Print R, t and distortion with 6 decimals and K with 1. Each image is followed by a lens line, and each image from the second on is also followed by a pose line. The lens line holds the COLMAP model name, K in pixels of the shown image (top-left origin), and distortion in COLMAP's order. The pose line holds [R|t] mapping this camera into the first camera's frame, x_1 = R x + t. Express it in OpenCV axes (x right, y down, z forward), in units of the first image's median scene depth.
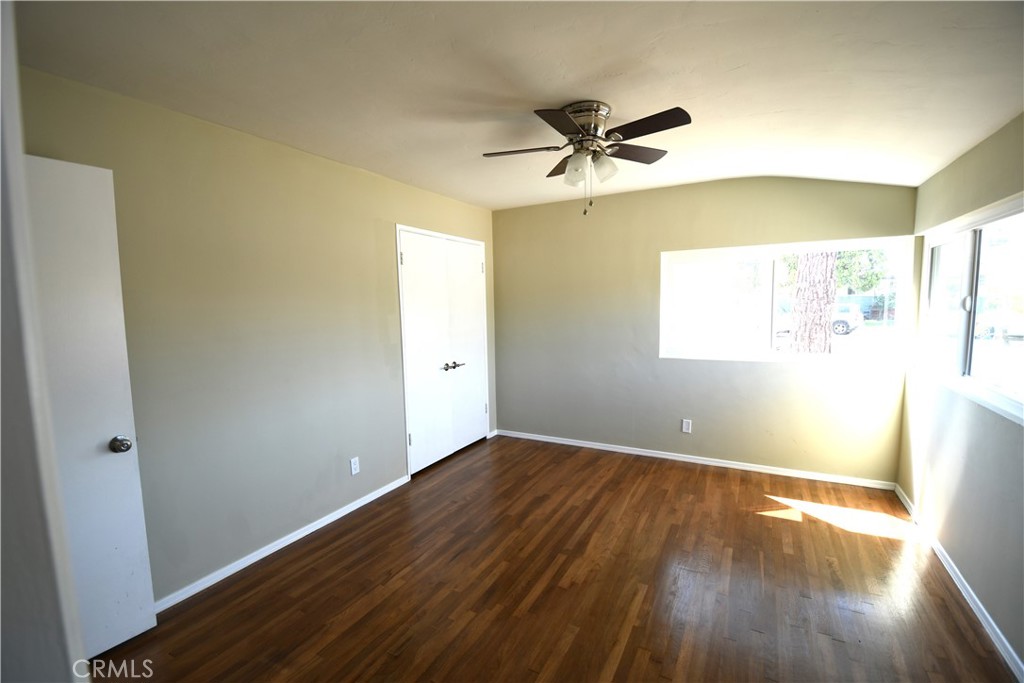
lens RADIAL K [[448.0, 0, 507.9], [0, 448.0, 344.4], [0, 0, 1]] dist [0.002287, -0.016168]
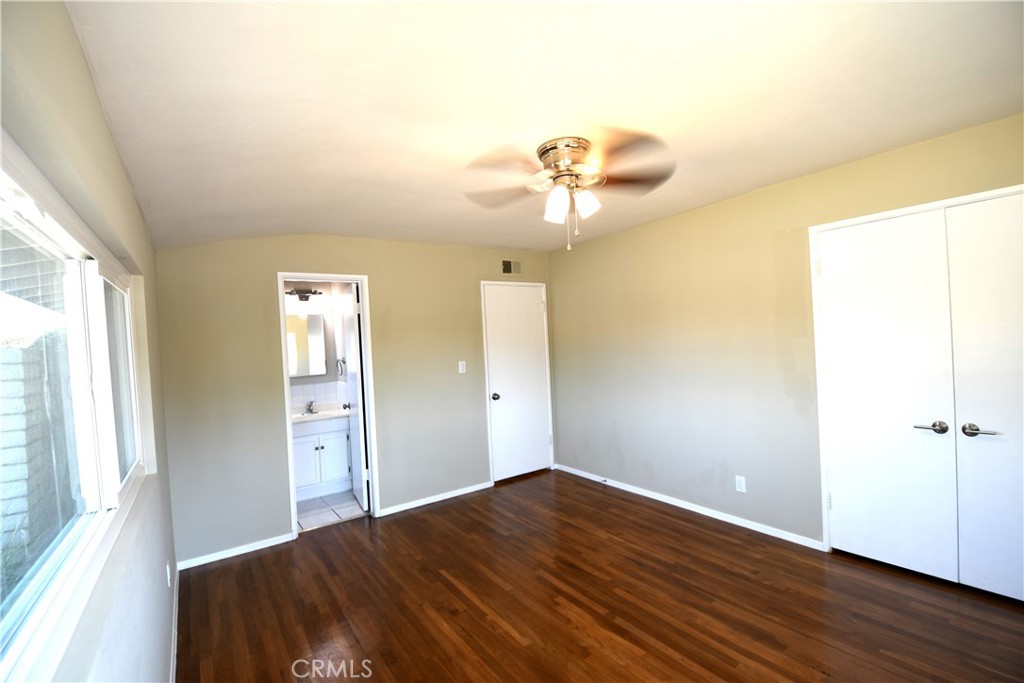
lens RADIAL K [[448.0, 0, 509.5], [0, 448.0, 343.6], [0, 0, 1]] dist [0.002287, -0.016168]
pose [[-0.440822, 0.052213, -0.896075, 0.973974], [-0.021597, 0.997401, 0.068742, -0.136407], [0.897335, 0.049655, -0.438548, 1.160671]]
